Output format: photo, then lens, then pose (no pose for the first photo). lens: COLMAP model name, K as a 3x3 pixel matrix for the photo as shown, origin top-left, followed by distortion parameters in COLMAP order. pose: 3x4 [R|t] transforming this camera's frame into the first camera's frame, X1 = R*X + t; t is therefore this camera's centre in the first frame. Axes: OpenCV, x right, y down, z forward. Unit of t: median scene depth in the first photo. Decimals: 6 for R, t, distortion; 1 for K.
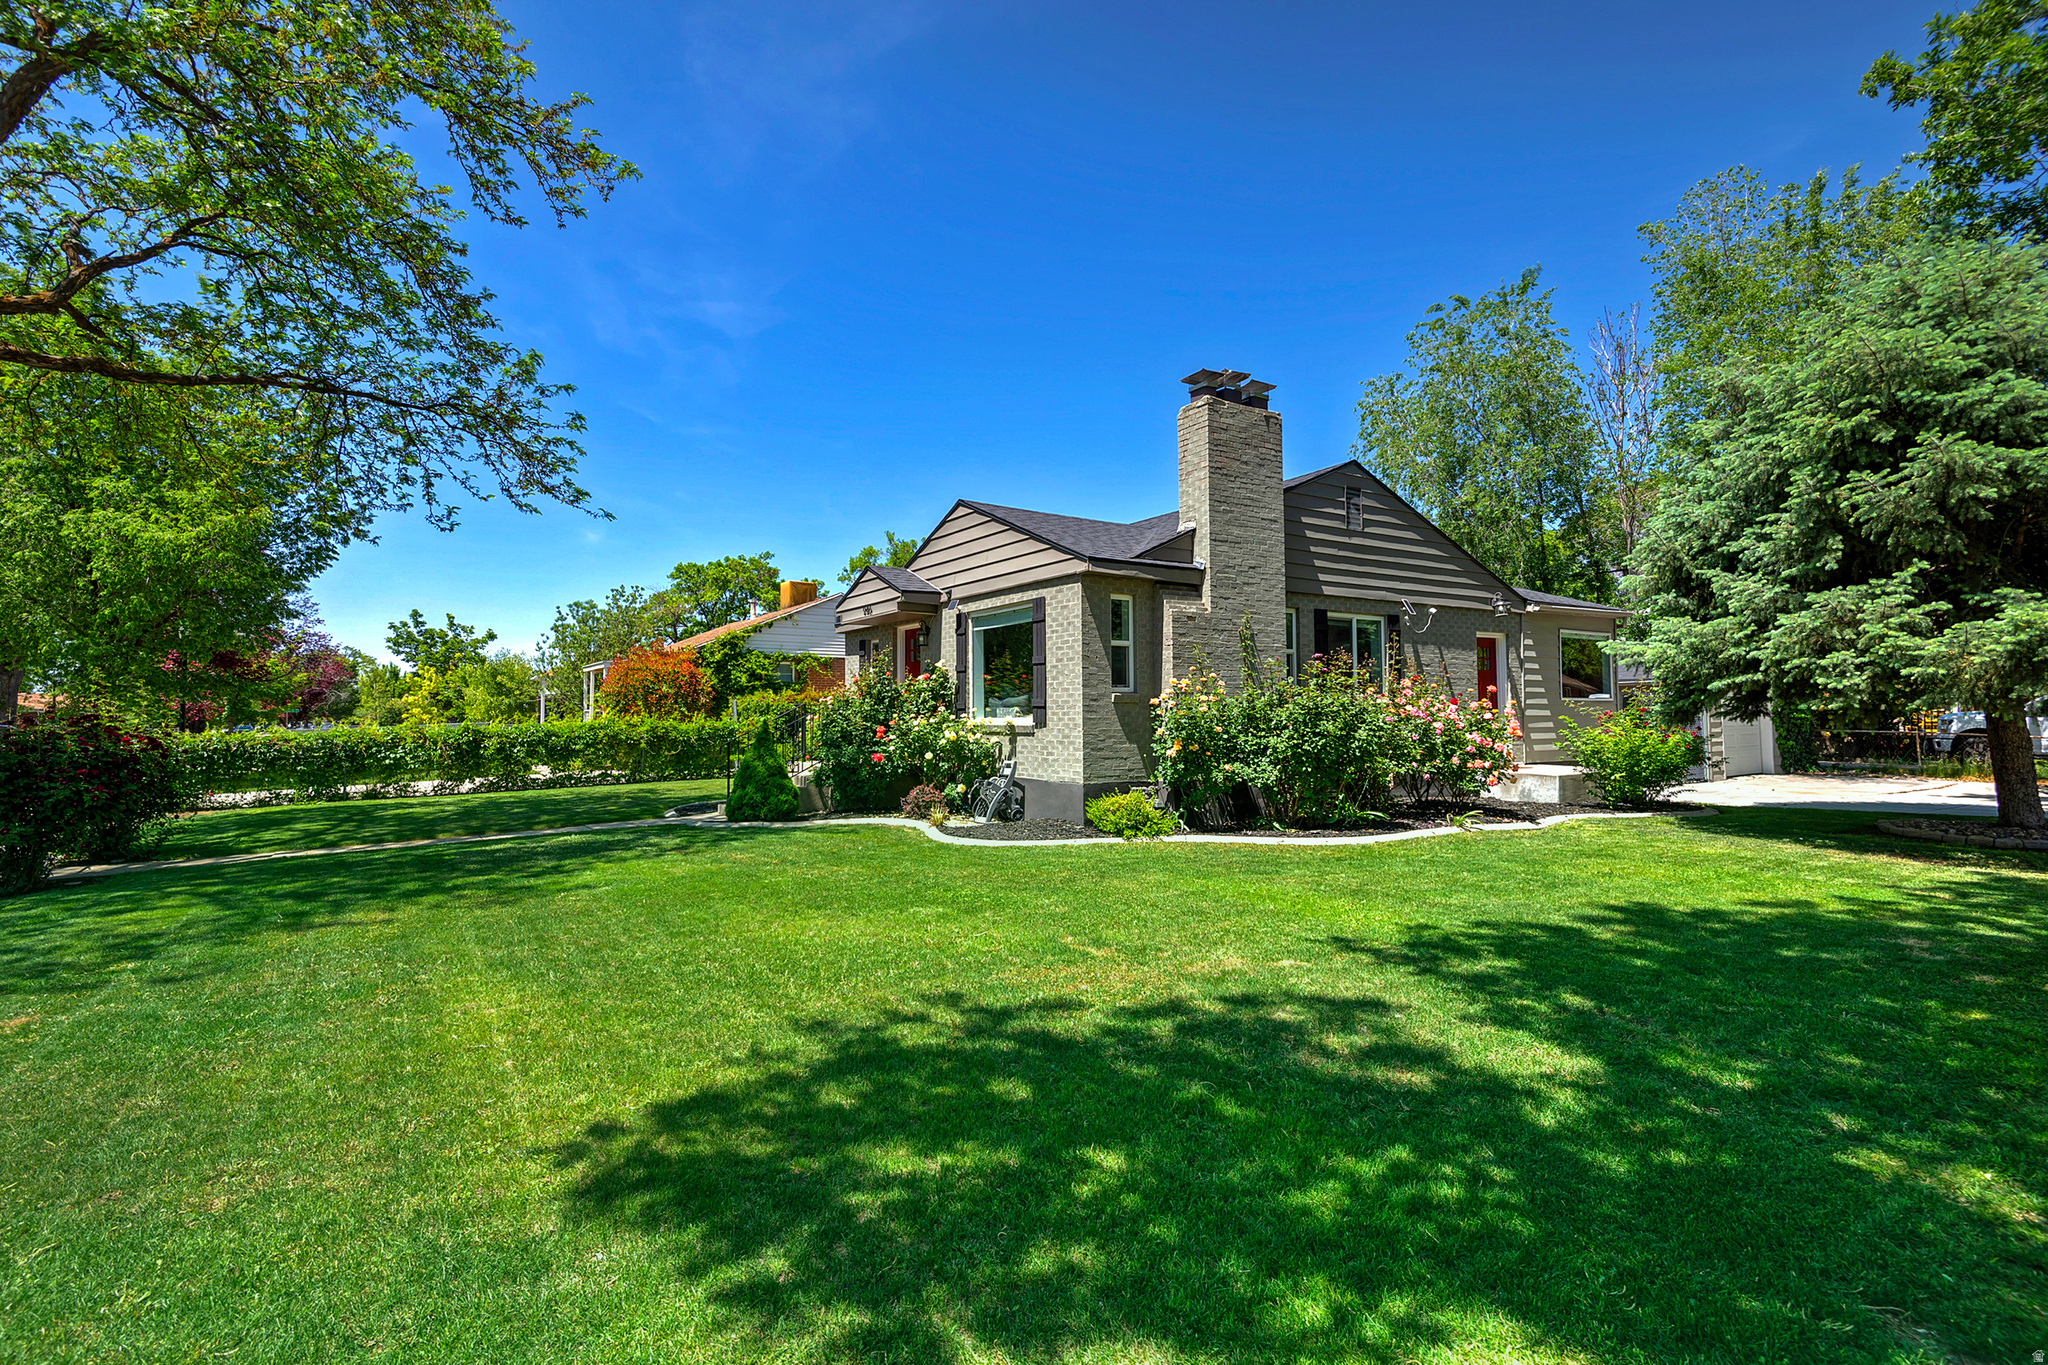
lens RADIAL K [[985.7, 0, 1024.0], [0, 985.7, 682.5], [0, 0, 1]] dist [0.001684, -0.000856]
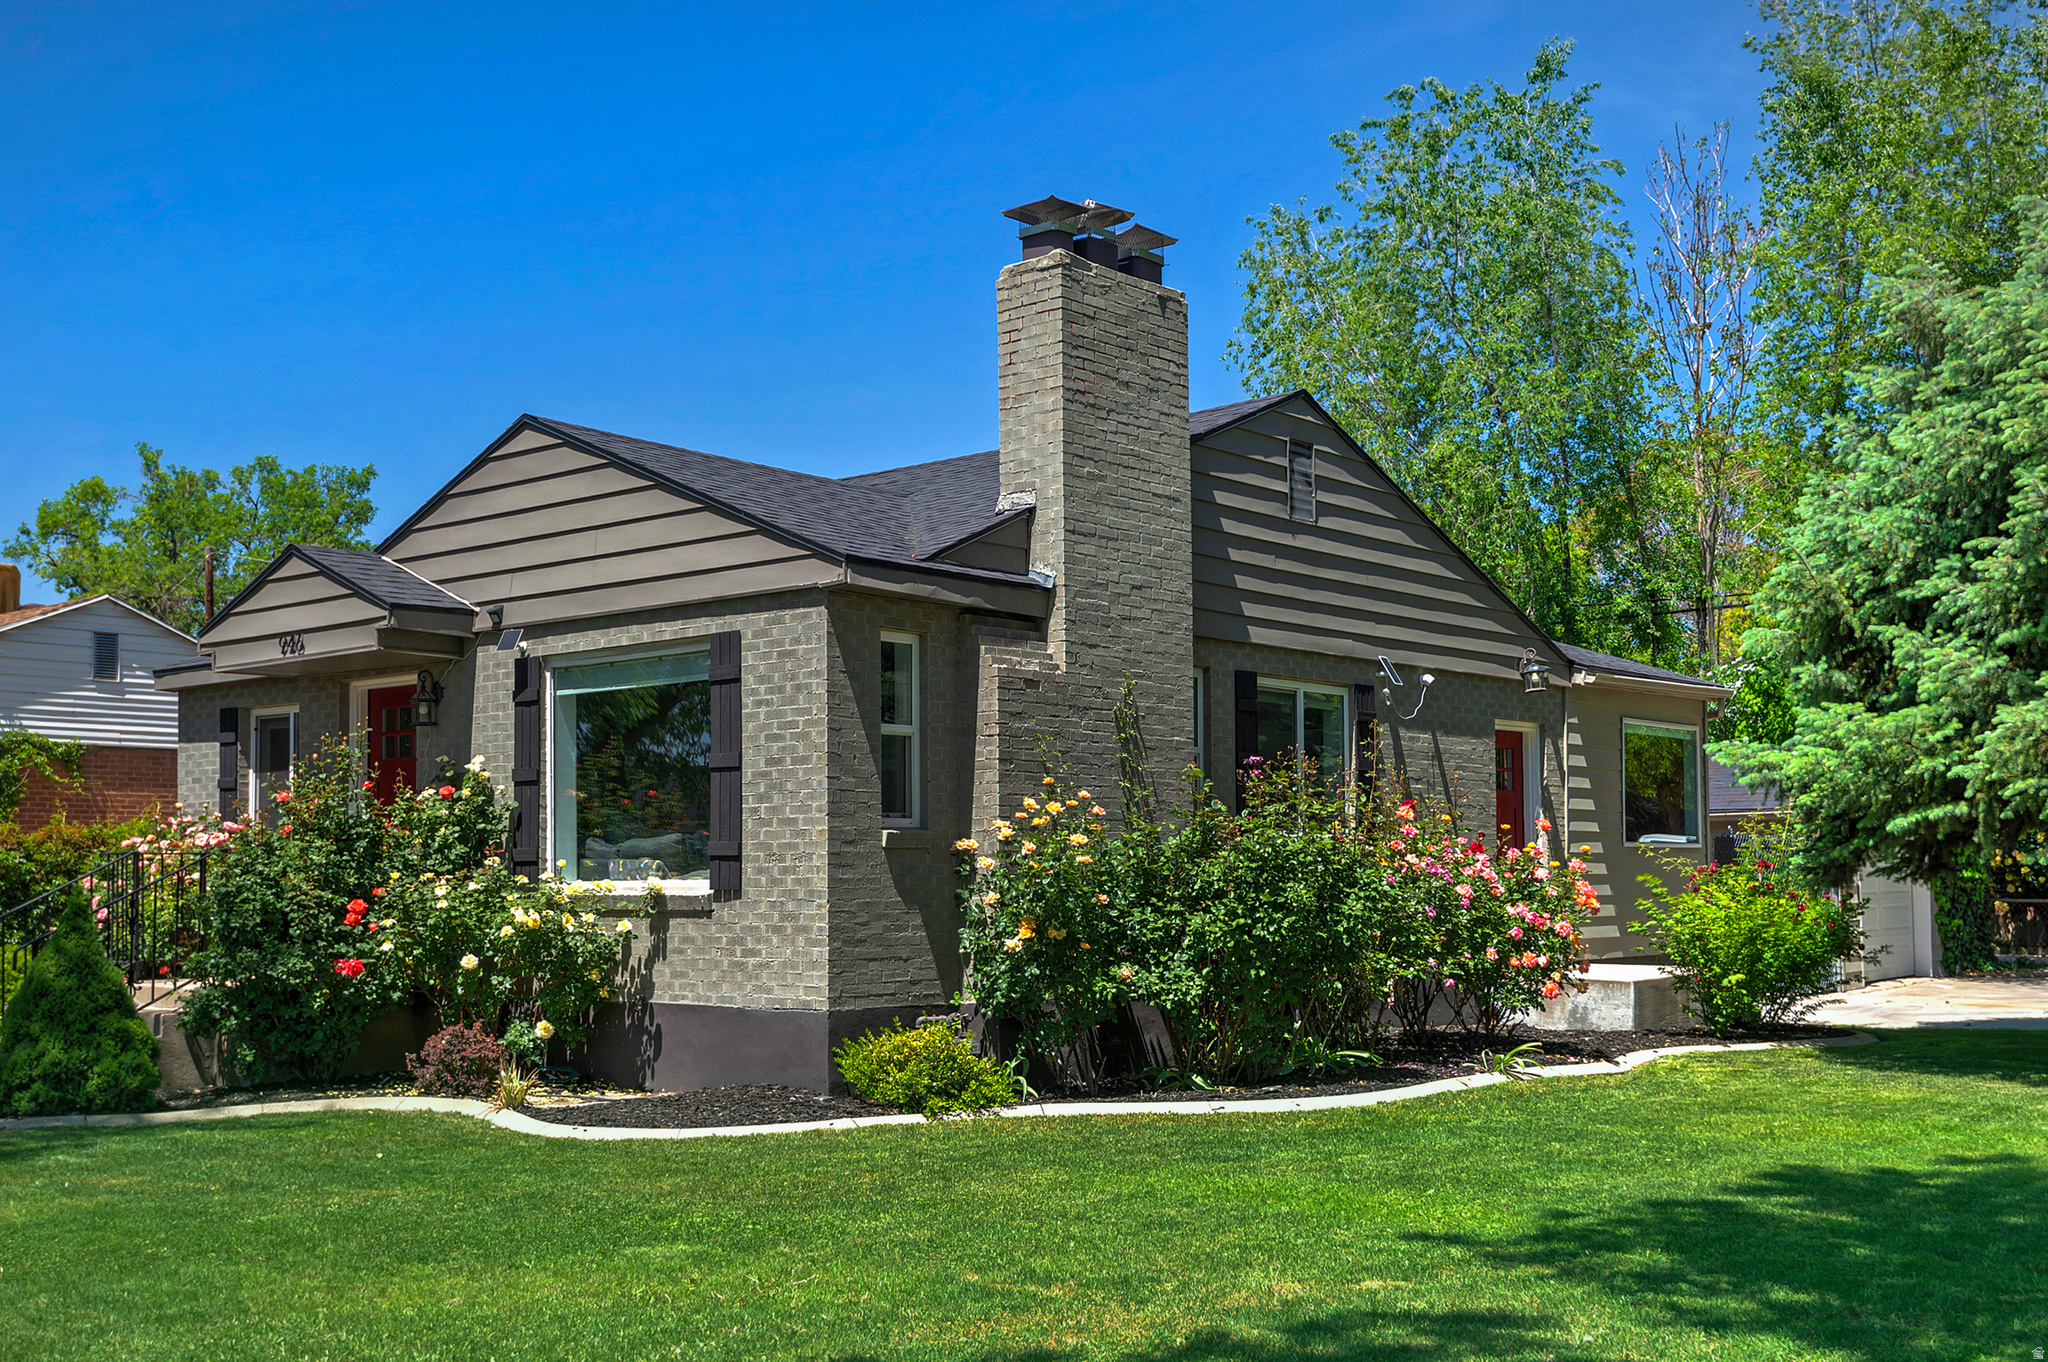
lens RADIAL K [[2176.6, 0, 1165.3], [0, 2176.6, 816.2], [0, 0, 1]] dist [0.003698, 0.027723]
pose [[0.944774, 0.006394, 0.327659, -0.129777], [-0.007321, 0.999972, 0.001597, 0.001390], [-0.327640, -0.003908, 0.944795, -0.086719]]
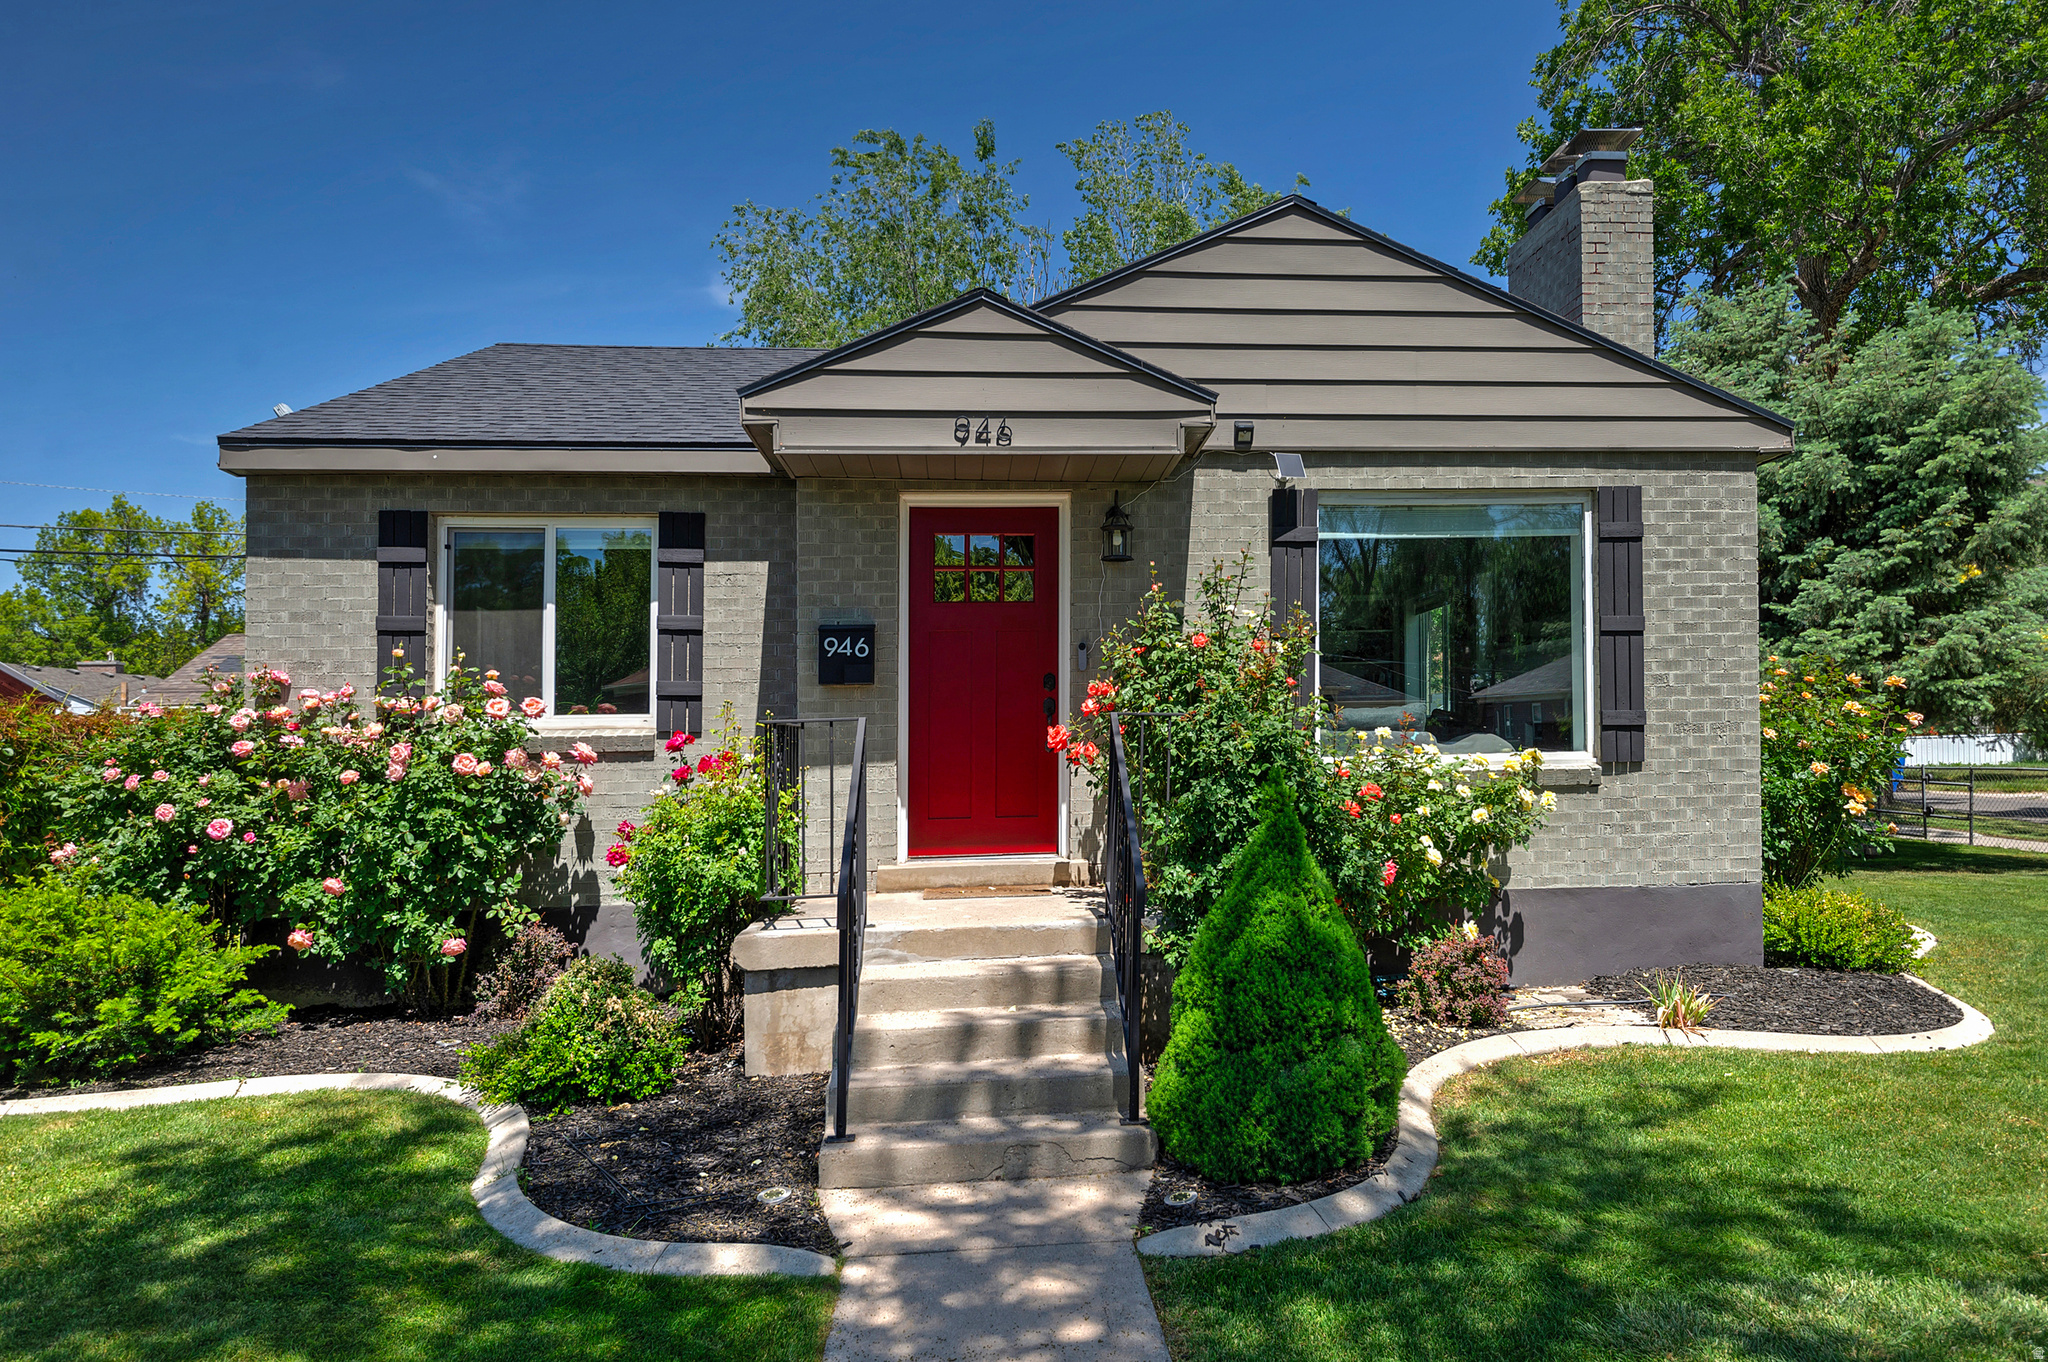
lens RADIAL K [[1317.5, 0, 1025.2], [0, 1317.5, 703.3], [0, 0, 1]] dist [0.016711, -0.002758]
pose [[0.425781, 0.010745, 0.904762, -0.646816], [-0.012682, 0.999902, -0.005907, 0.020768], [-0.904737, -0.008959, 0.425876, 0.975911]]
